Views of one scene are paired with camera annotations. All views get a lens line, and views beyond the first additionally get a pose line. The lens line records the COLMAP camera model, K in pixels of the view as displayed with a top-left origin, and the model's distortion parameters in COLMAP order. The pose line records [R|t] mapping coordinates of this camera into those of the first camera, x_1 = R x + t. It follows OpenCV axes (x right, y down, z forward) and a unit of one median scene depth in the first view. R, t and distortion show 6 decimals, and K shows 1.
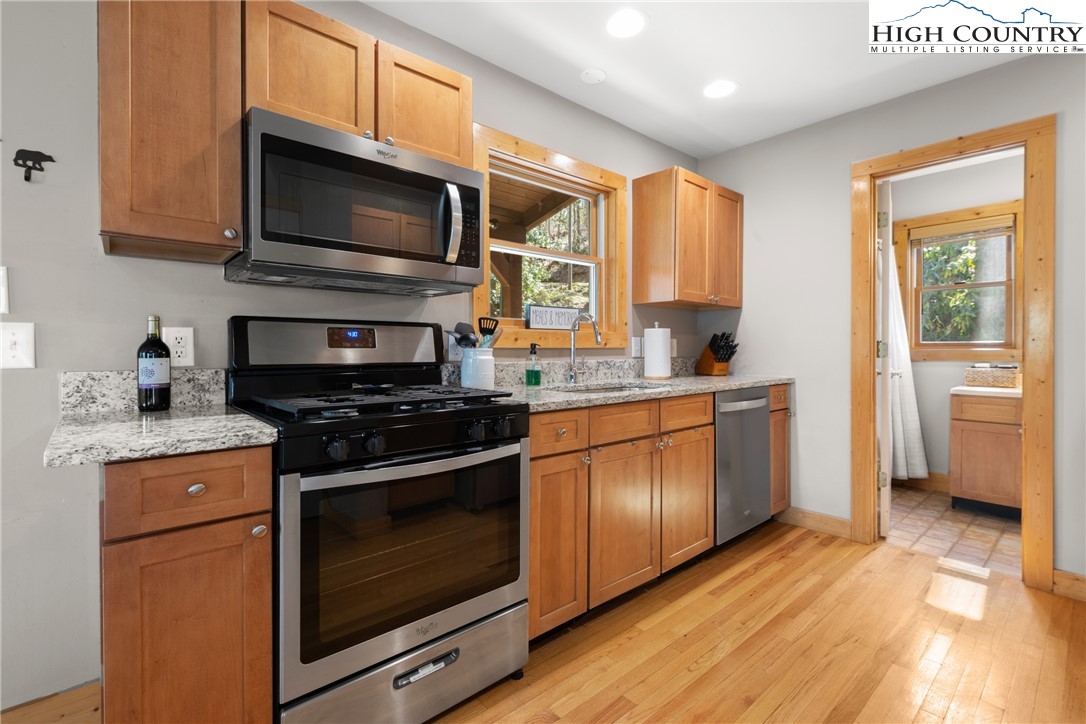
lens RADIAL K [[504.5, 0, 538.9], [0, 504.5, 353.9], [0, 0, 1]] dist [0.011661, 0.000179]
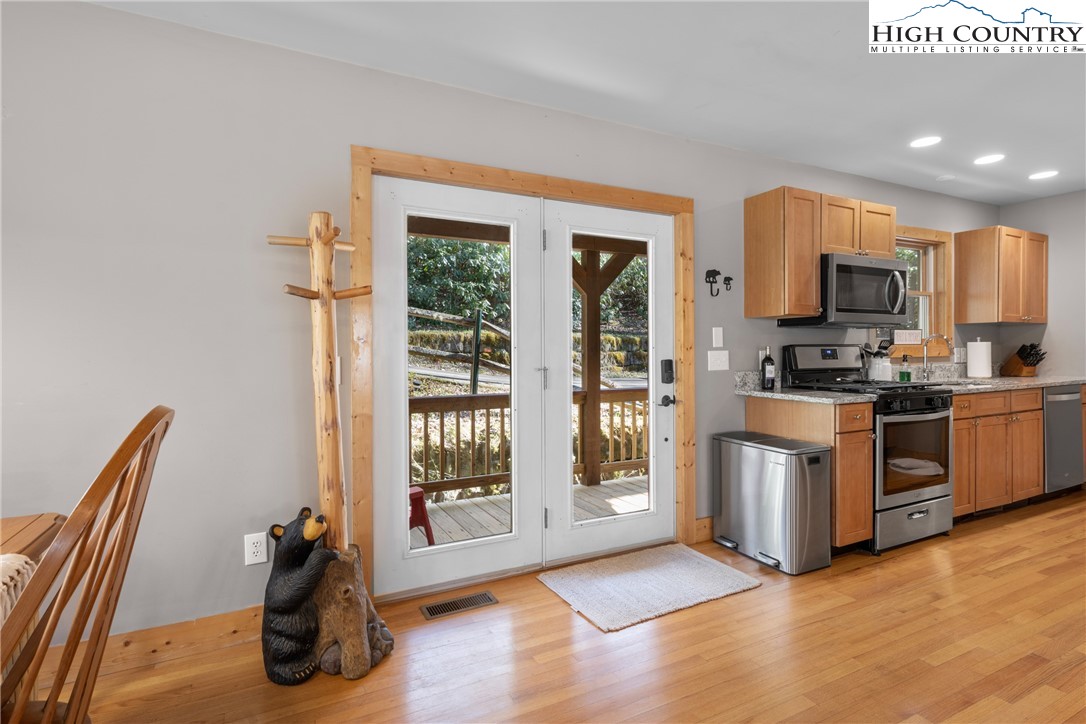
lens RADIAL K [[554.9, 0, 544.1], [0, 554.9, 354.9], [0, 0, 1]] dist [0.017840, -0.000009]
pose [[0.970956, -0.005622, -0.239192, -0.616392], [0.005572, 0.999984, -0.000883, -0.022779], [0.239194, -0.000476, 0.970972, -0.855907]]
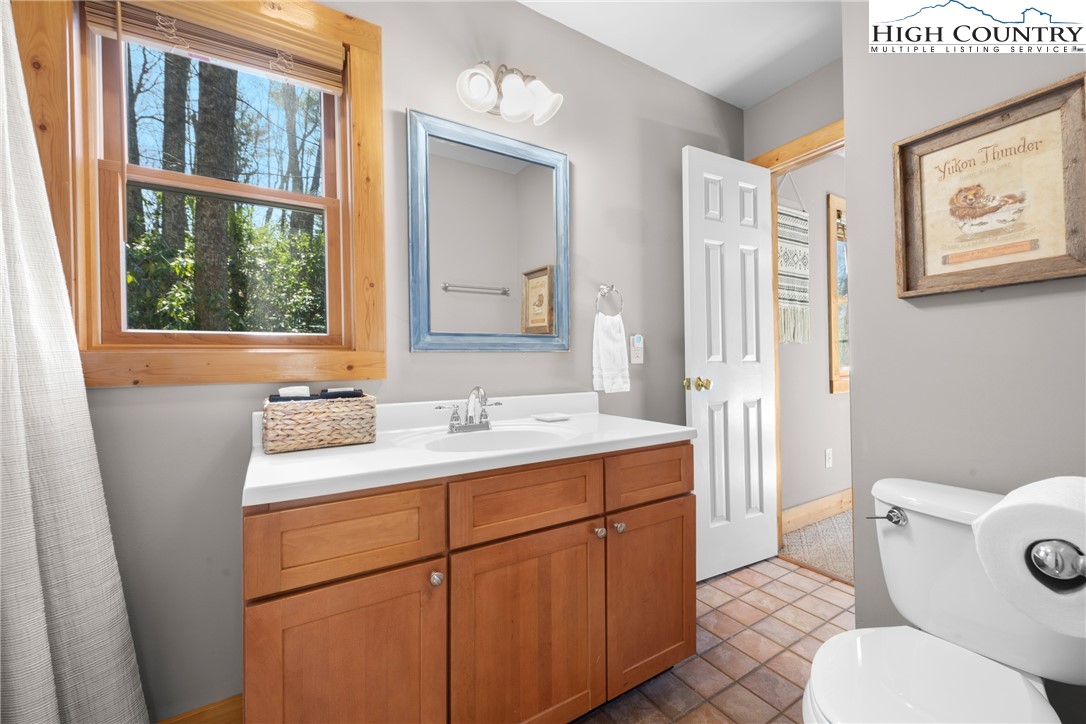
lens RADIAL K [[436.5, 0, 543.0], [0, 436.5, 362.0], [0, 0, 1]] dist [-0.000234, -0.000086]
pose [[0.171171, -0.002552, 0.985238, 0.504410], [0.023123, 0.999732, -0.001428, 0.004364], [-0.984970, 0.023026, 0.171184, 0.663575]]
